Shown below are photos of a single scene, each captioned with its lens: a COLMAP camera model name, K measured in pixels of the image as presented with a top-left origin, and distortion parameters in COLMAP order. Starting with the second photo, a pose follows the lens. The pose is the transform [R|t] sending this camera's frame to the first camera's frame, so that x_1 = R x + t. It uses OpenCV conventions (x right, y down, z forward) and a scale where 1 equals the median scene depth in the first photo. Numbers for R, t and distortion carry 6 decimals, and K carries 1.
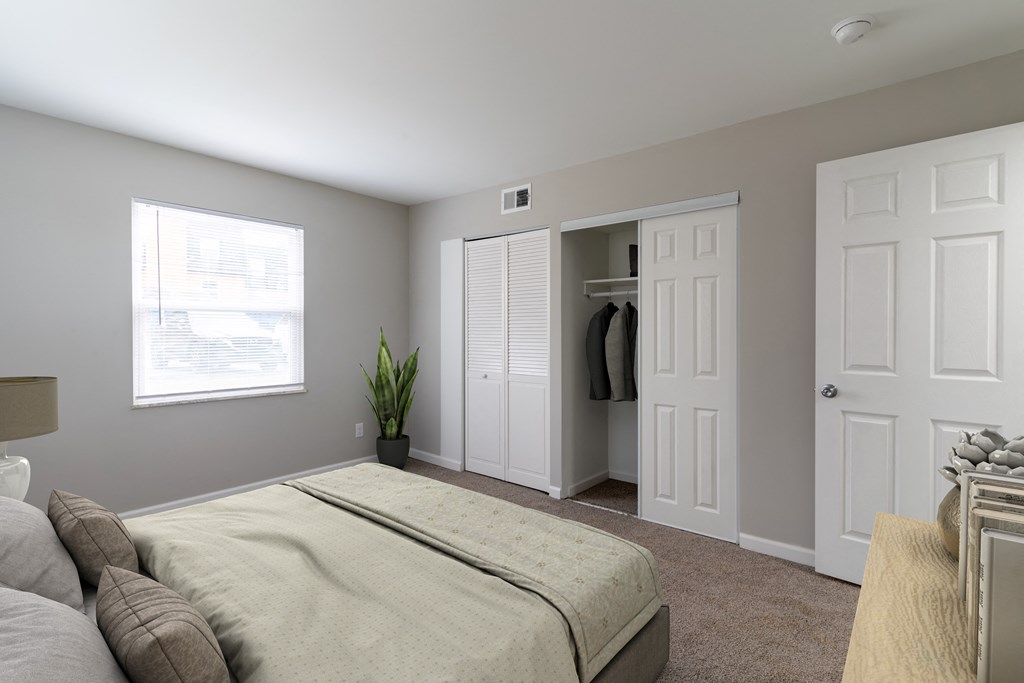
lens RADIAL K [[489.0, 0, 512.0], [0, 489.0, 341.5], [0, 0, 1]] dist [-0.000937, 0.000133]
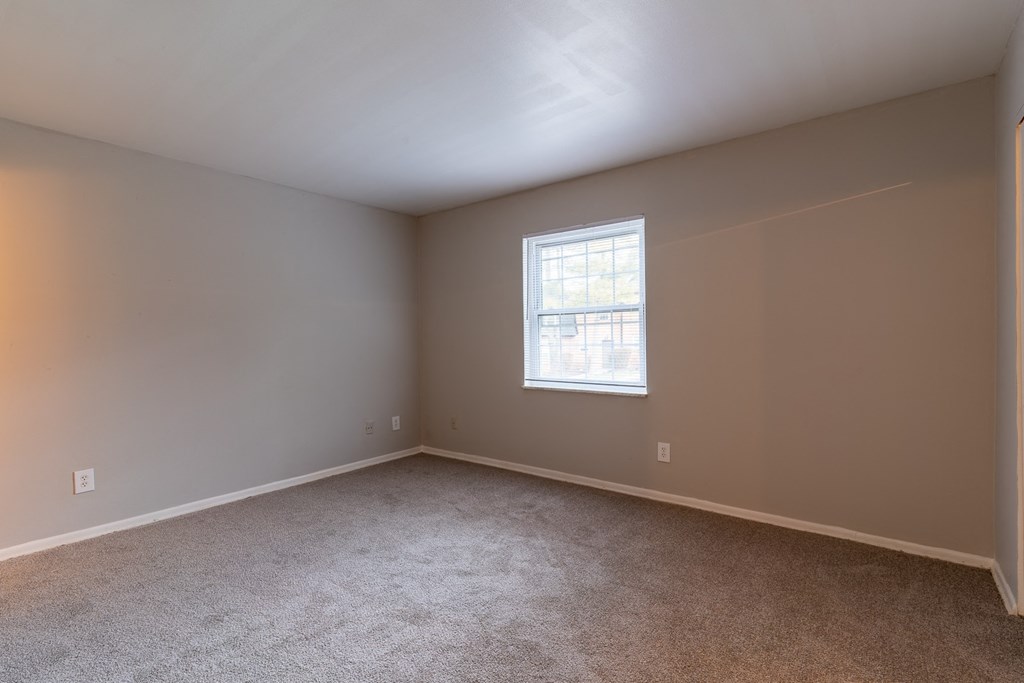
lens RADIAL K [[489.0, 0, 512.0], [0, 489.0, 341.5], [0, 0, 1]] dist [-0.000937, 0.000133]
pose [[0.053131, 0.010494, -0.998532, 0.471087], [-0.000141, 0.999945, 0.010501, -0.005746], [0.998588, -0.000417, 0.053130, 0.719386]]
